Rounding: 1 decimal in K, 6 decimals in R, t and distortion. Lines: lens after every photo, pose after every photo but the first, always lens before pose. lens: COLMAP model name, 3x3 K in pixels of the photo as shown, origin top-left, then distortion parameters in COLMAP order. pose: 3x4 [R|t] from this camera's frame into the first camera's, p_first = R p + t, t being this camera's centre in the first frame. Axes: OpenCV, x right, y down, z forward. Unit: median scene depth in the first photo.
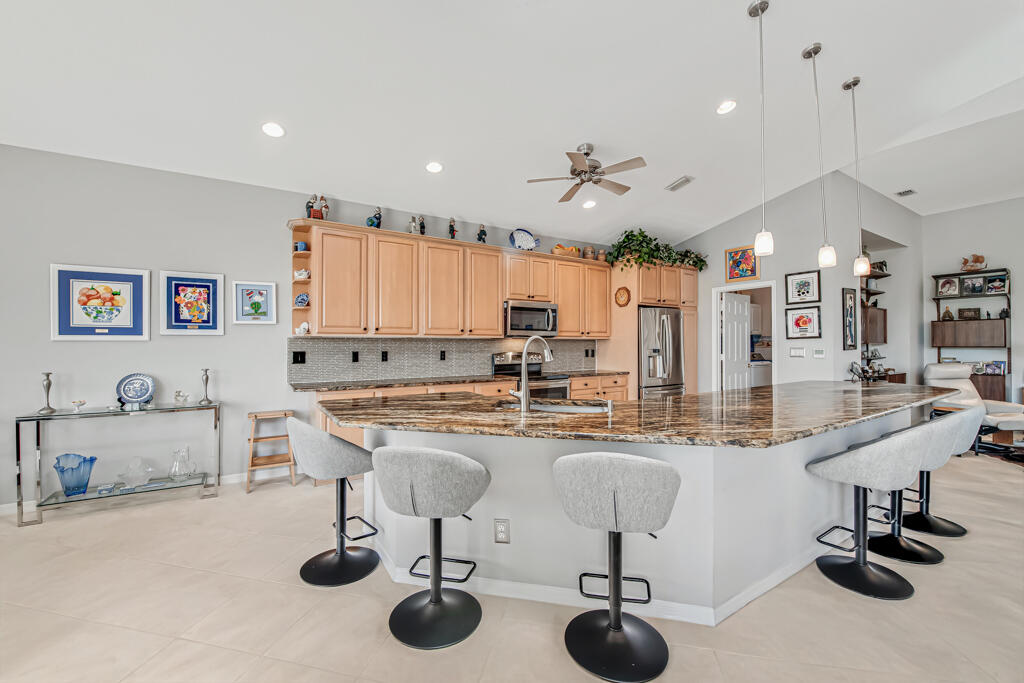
lens RADIAL K [[416.6, 0, 509.8], [0, 416.6, 339.7], [0, 0, 1]] dist [-0.012396, -0.002309]
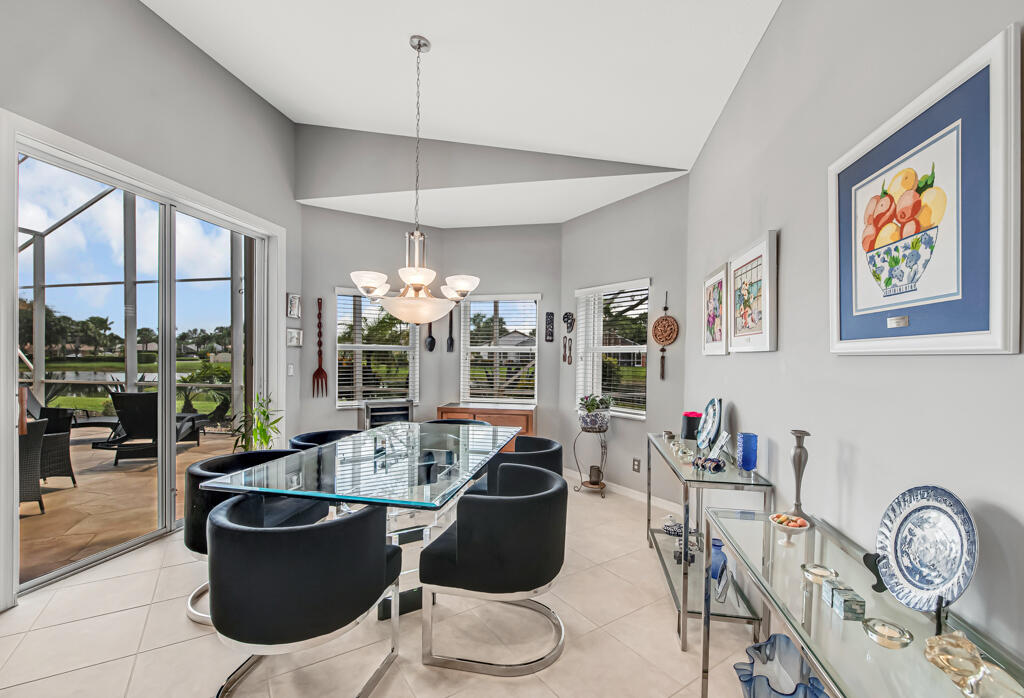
lens RADIAL K [[436.6, 0, 496.4], [0, 436.6, 368.5], [0, 0, 1]] dist [-0.000396, -0.000191]
pose [[-0.694191, 0.017480, -0.719578, -0.347337], [0.002295, 0.999754, 0.022072, 0.003542], [0.719787, 0.013671, -0.694061, 0.641690]]
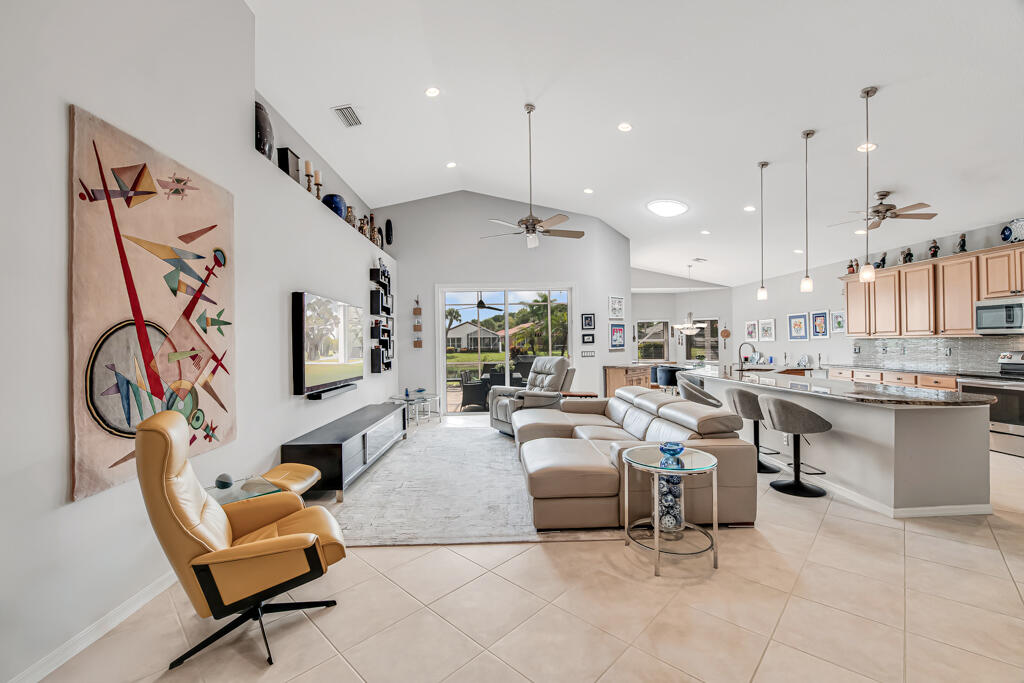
lens RADIAL K [[416.6, 0, 507.3], [0, 416.6, 344.5], [0, 0, 1]] dist [-0.012396, -0.002309]
pose [[-0.510922, 0.010281, -0.859566, 1.404026], [0.022156, 0.999754, -0.001212, -0.009475], [0.859341, -0.019664, -0.511024, 0.478647]]
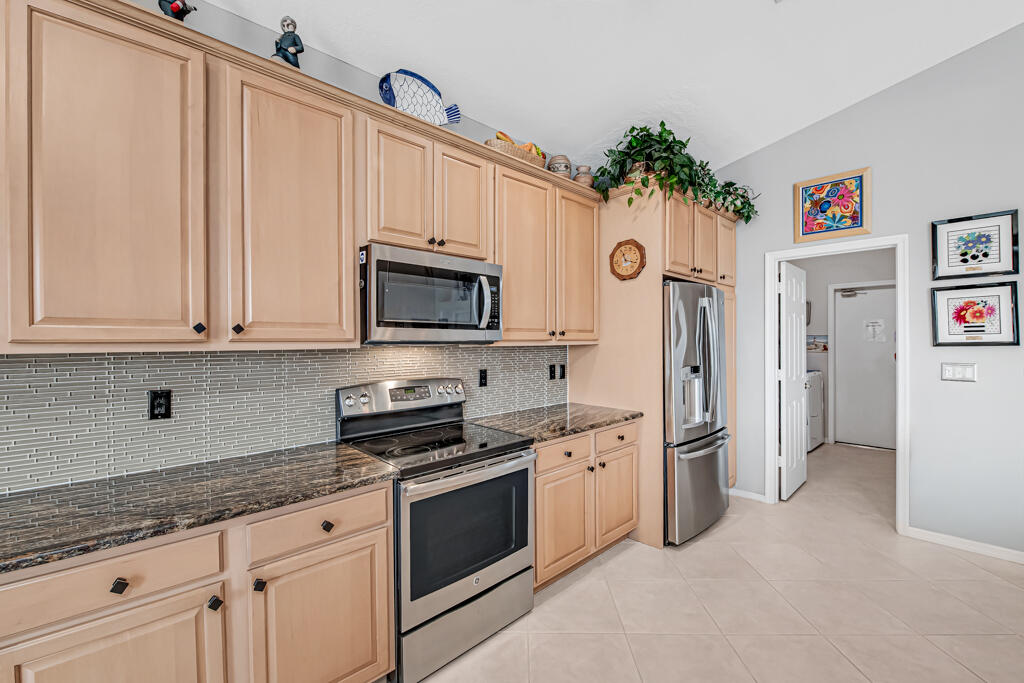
lens RADIAL K [[416.6, 0, 505.3], [0, 416.6, 339.2], [0, 0, 1]] dist [-0.012396, -0.002309]
pose [[0.983151, -0.001483, 0.182787, 0.042076], [-0.000340, 0.999951, 0.009943, -0.014998], [-0.182793, -0.009837, 0.983102, 0.595835]]
